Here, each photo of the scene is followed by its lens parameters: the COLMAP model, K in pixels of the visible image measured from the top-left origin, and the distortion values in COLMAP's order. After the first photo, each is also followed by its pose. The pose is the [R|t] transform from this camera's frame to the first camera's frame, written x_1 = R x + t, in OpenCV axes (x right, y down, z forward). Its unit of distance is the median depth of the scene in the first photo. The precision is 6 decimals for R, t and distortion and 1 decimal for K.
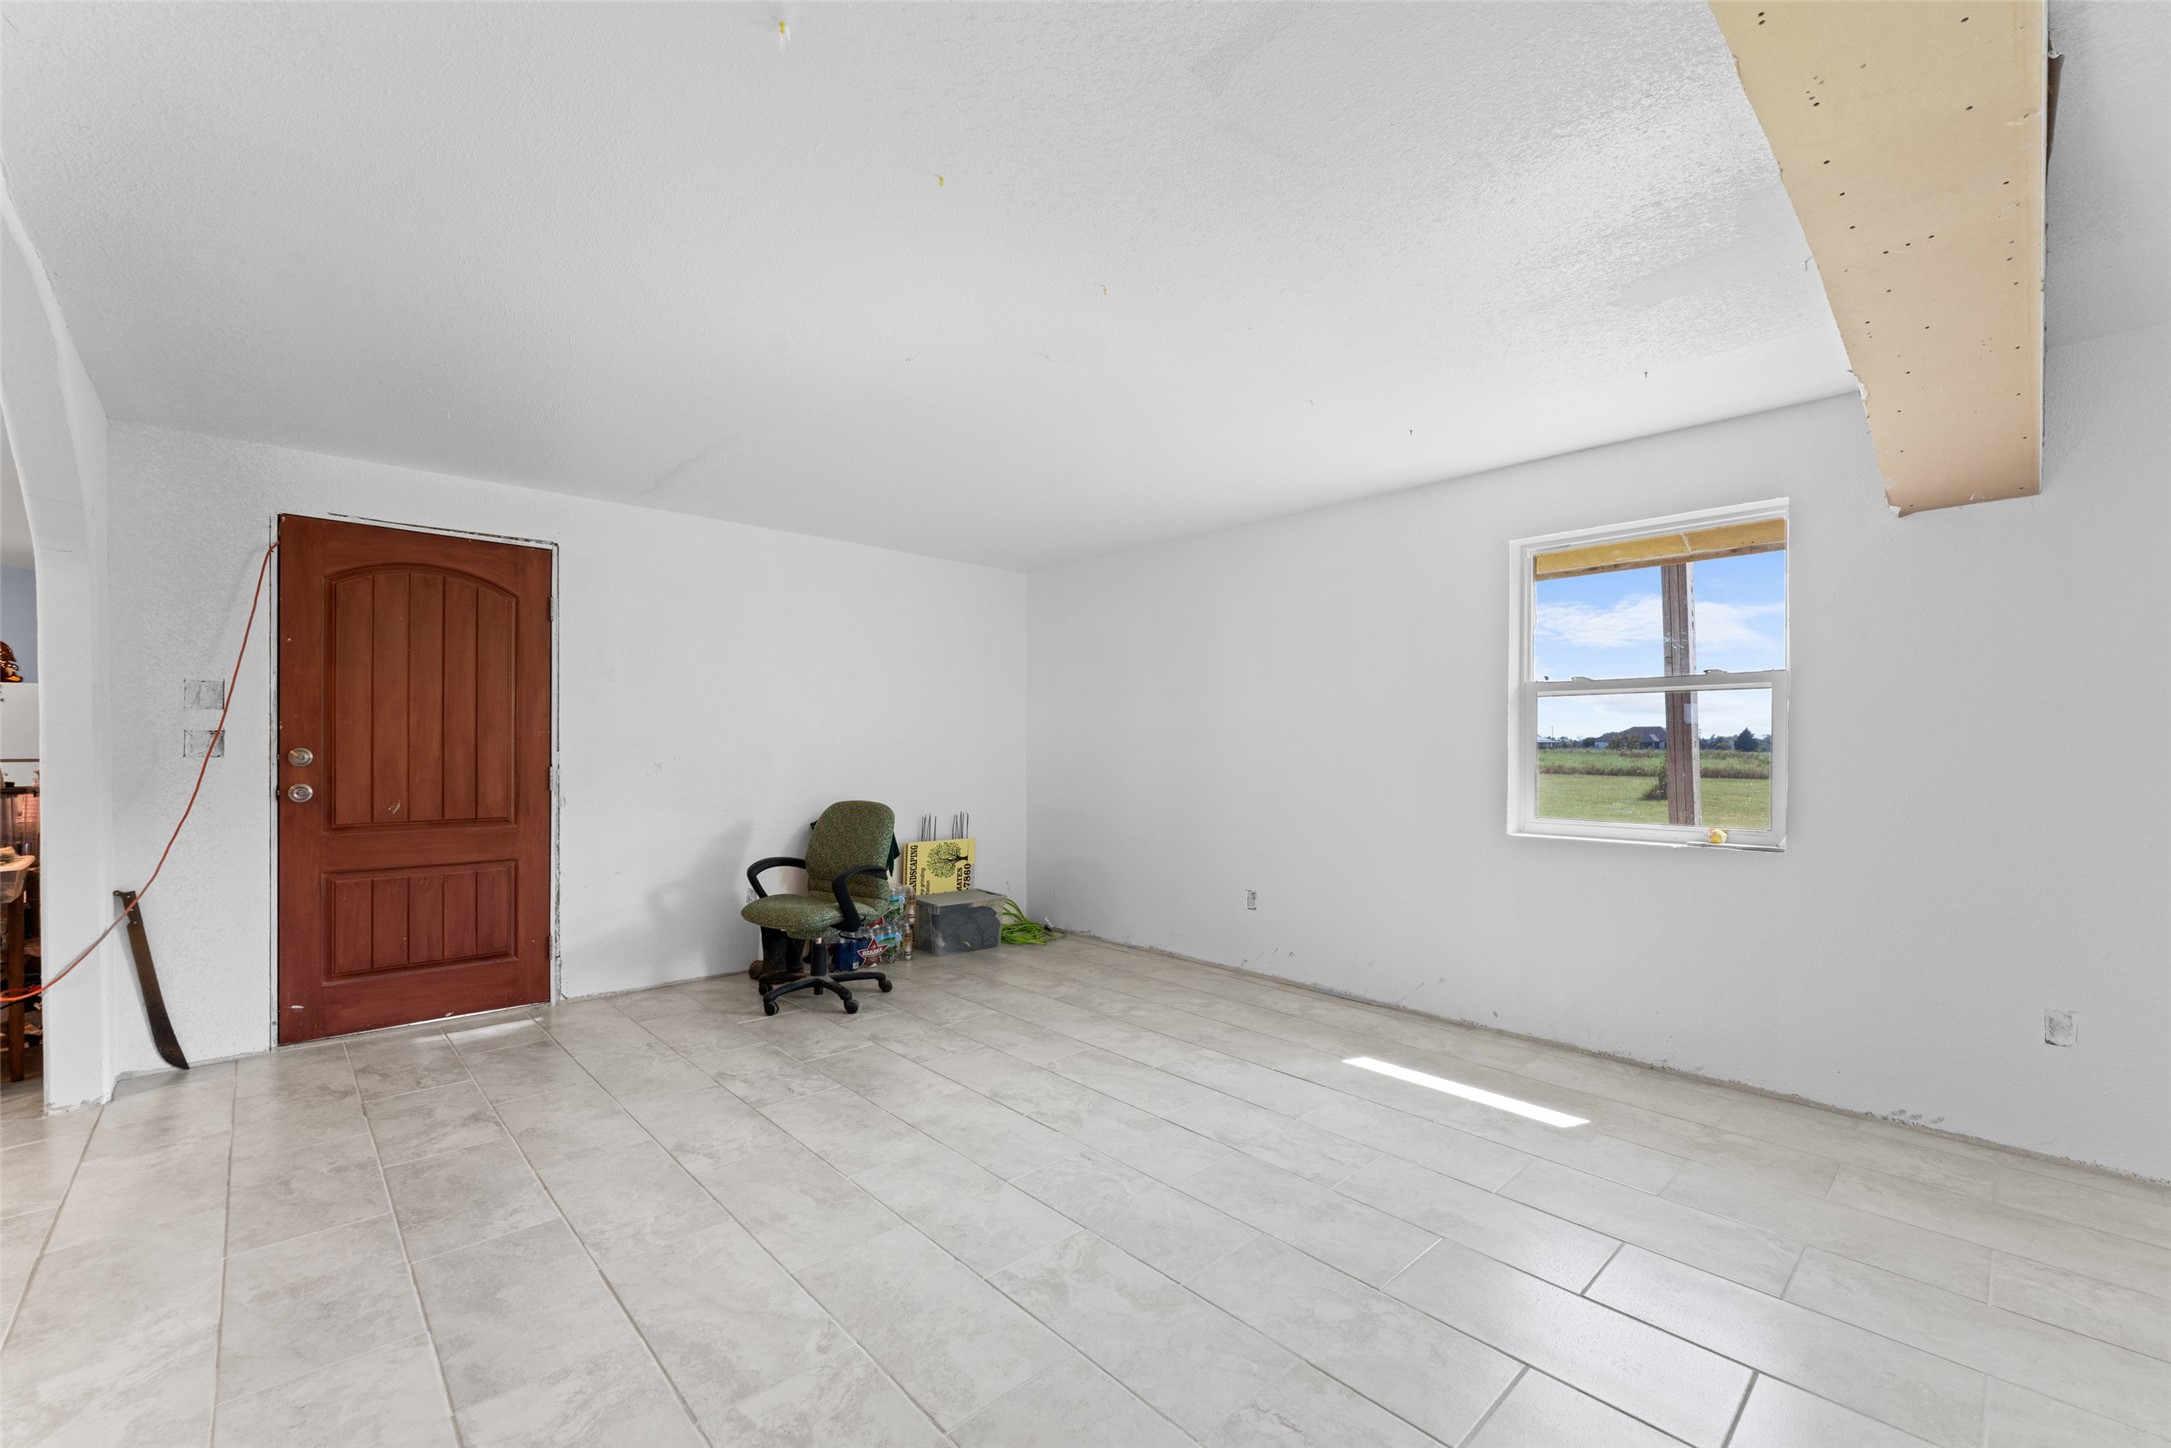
lens RADIAL K [[873.9, 0, 1042.5], [0, 873.9, 749.2], [0, 0, 1]] dist [-0.006159, 0.000928]
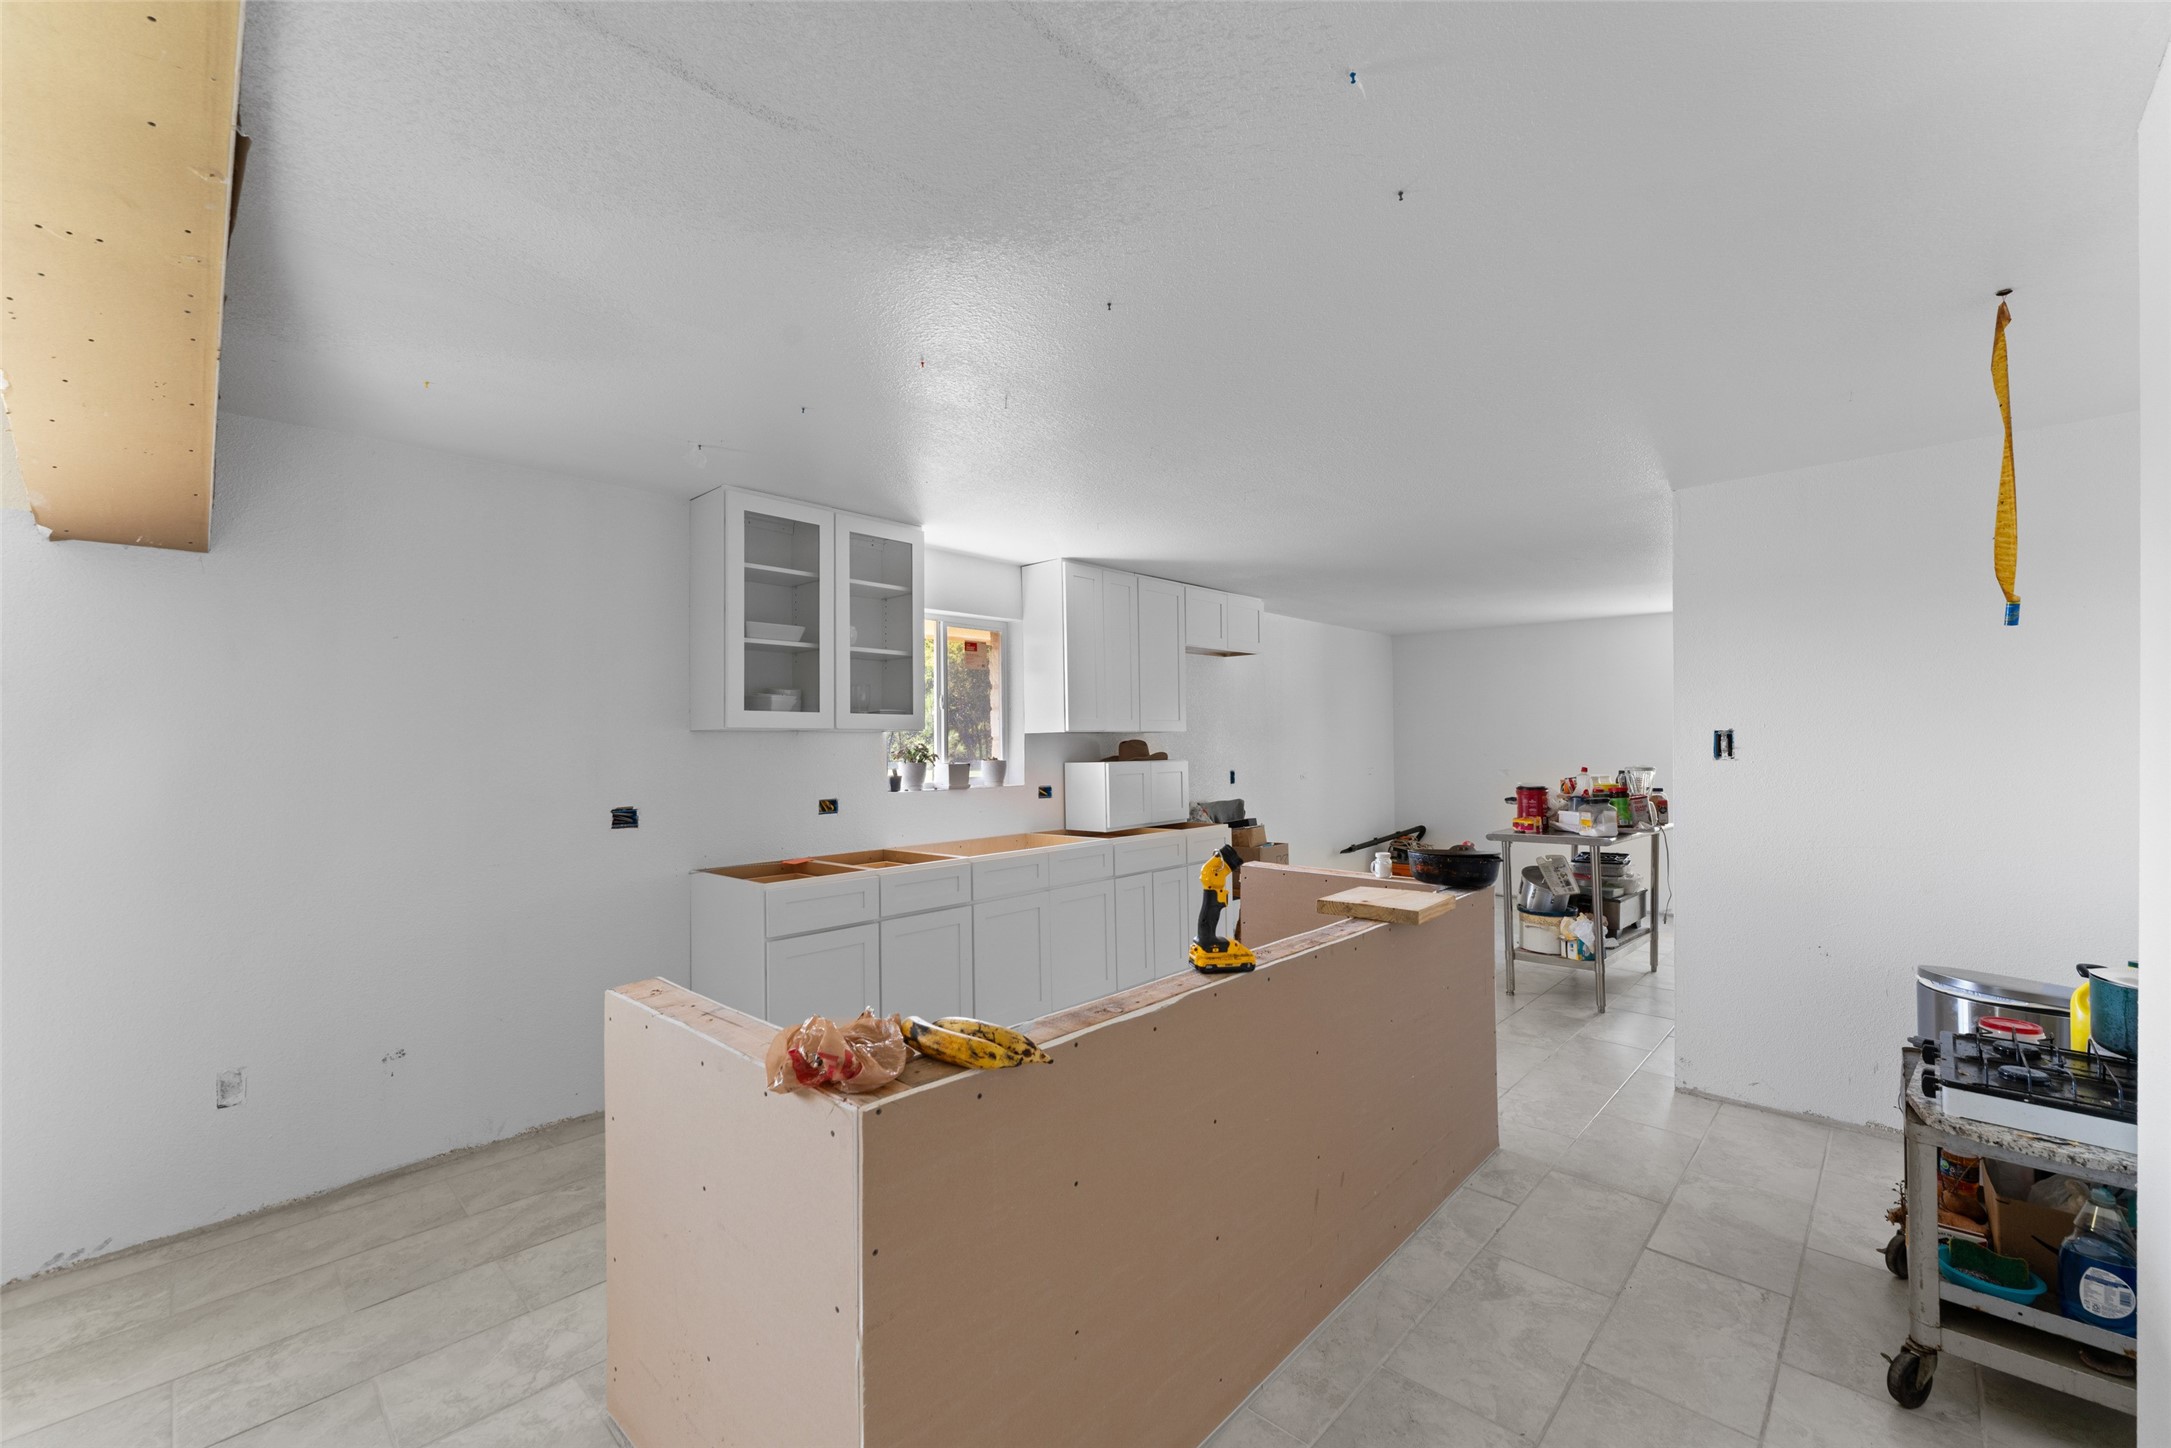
lens RADIAL K [[873.9, 0, 1085.8], [0, 873.9, 731.9], [0, 0, 1]] dist [-0.006159, 0.000928]
pose [[-0.085054, 0.008732, 0.996338, 0.060304], [0.013746, 0.999877, -0.007590, -0.050580], [-0.996282, 0.013050, -0.085163, 0.068204]]
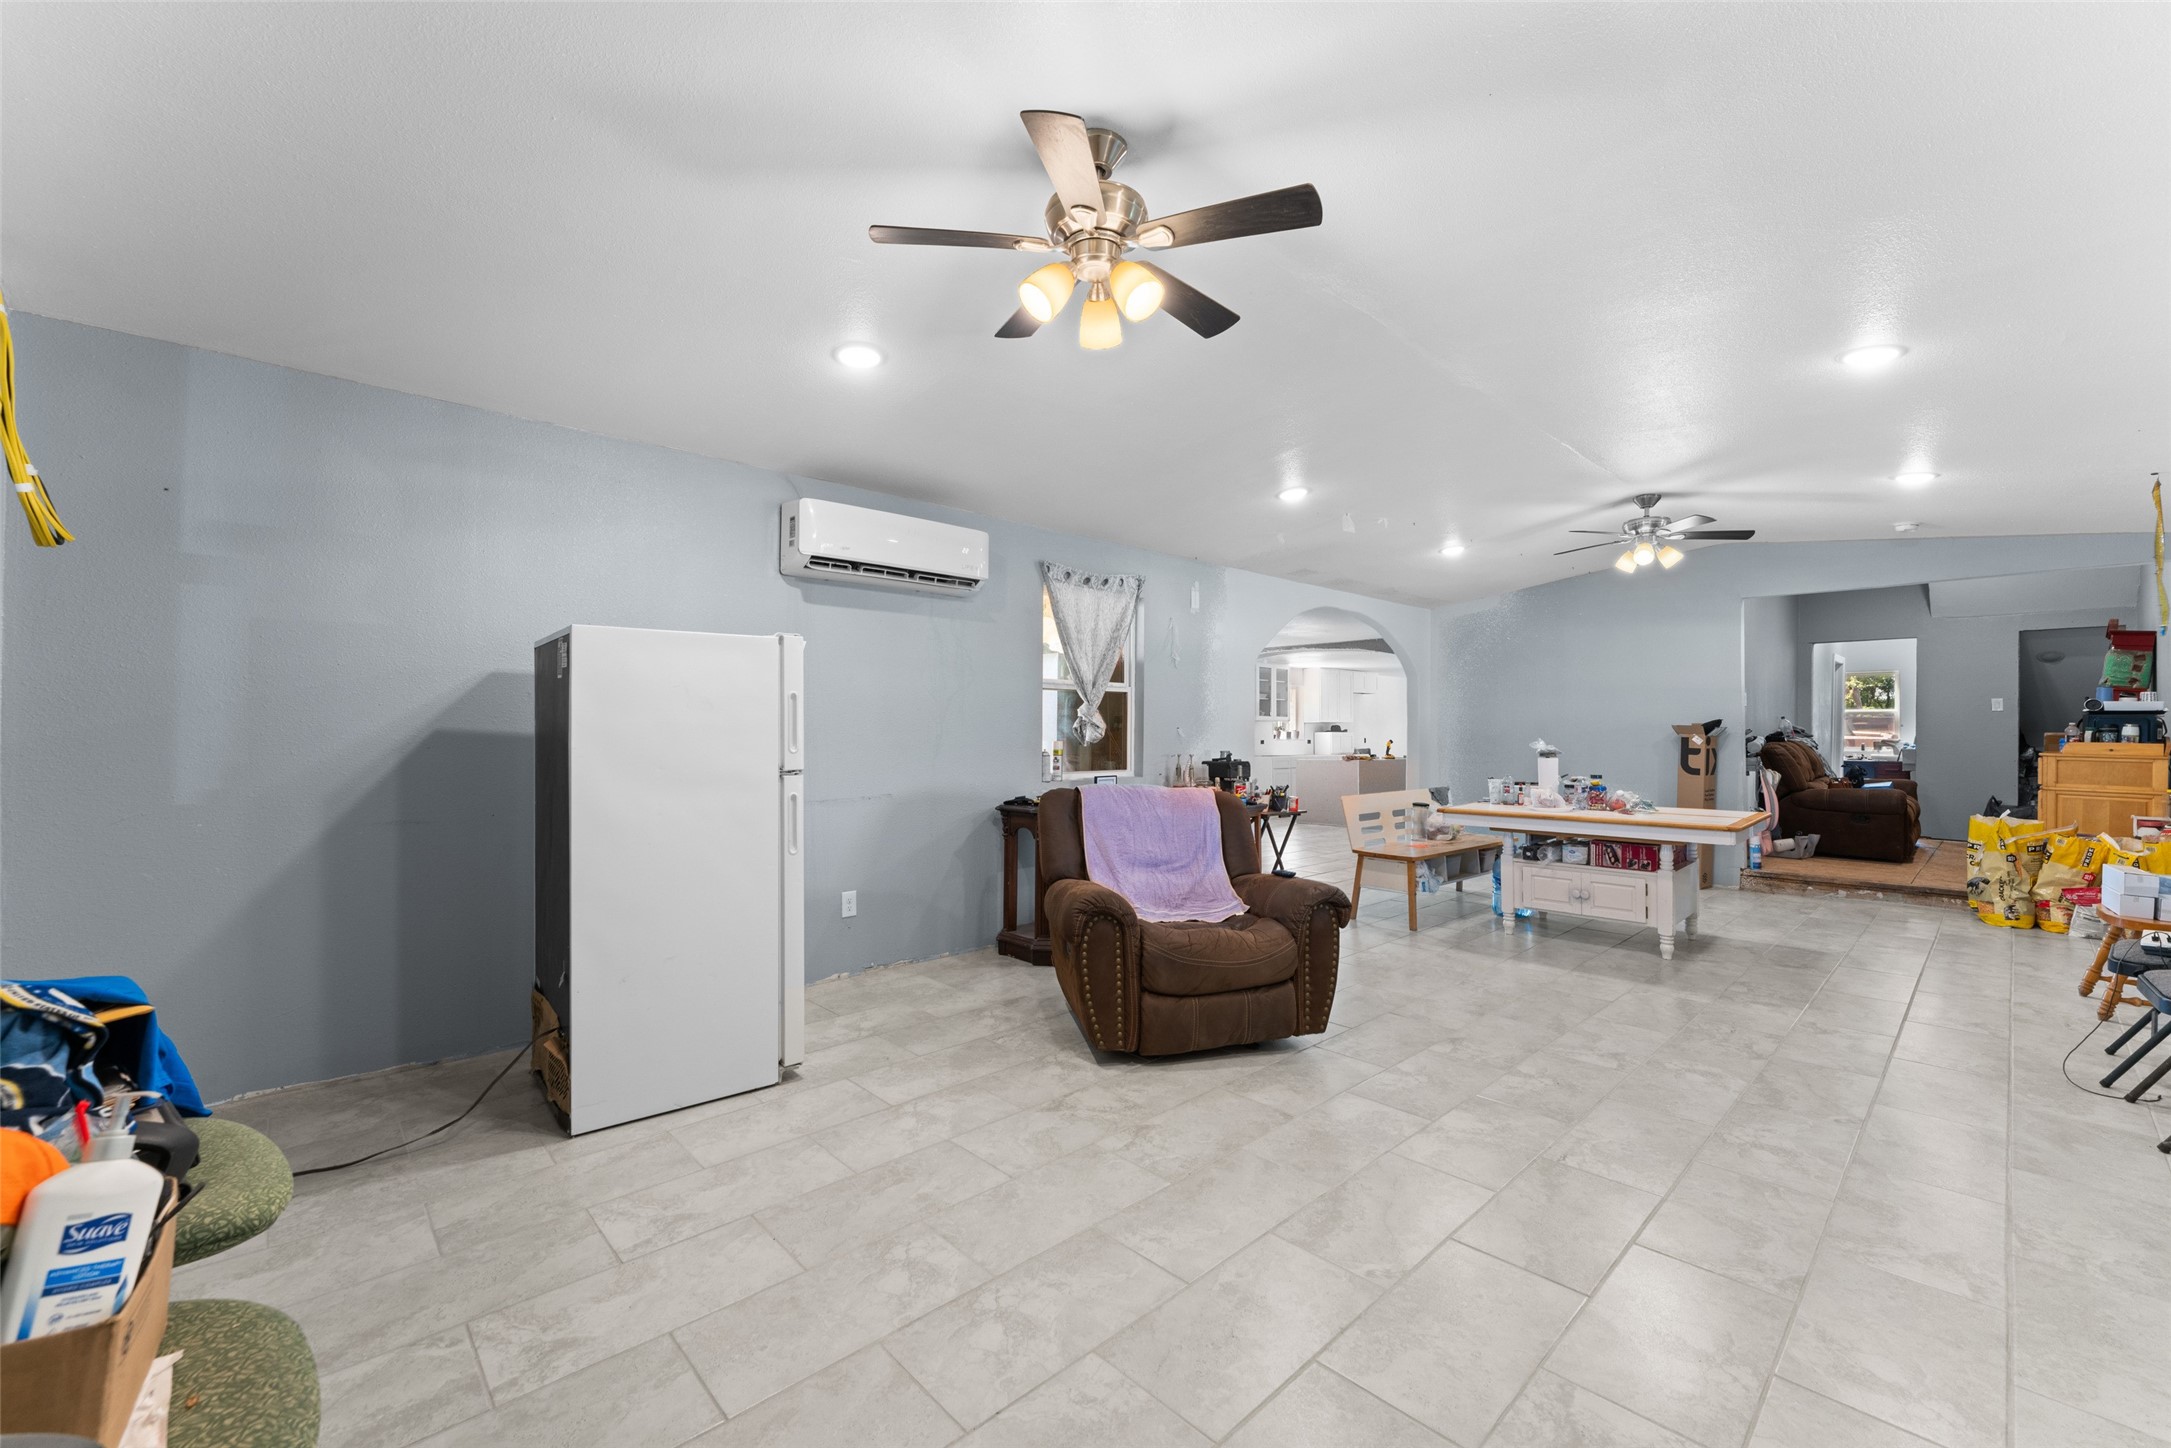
lens RADIAL K [[873.9, 0, 1088.0], [0, 873.9, 718.5], [0, 0, 1]] dist [-0.006159, 0.000928]
pose [[-0.018240, 0.016249, 0.999702, -2.835249], [0.004101, 0.999861, -0.016176, -0.014725], [-0.999825, 0.003805, -0.018304, 1.190318]]
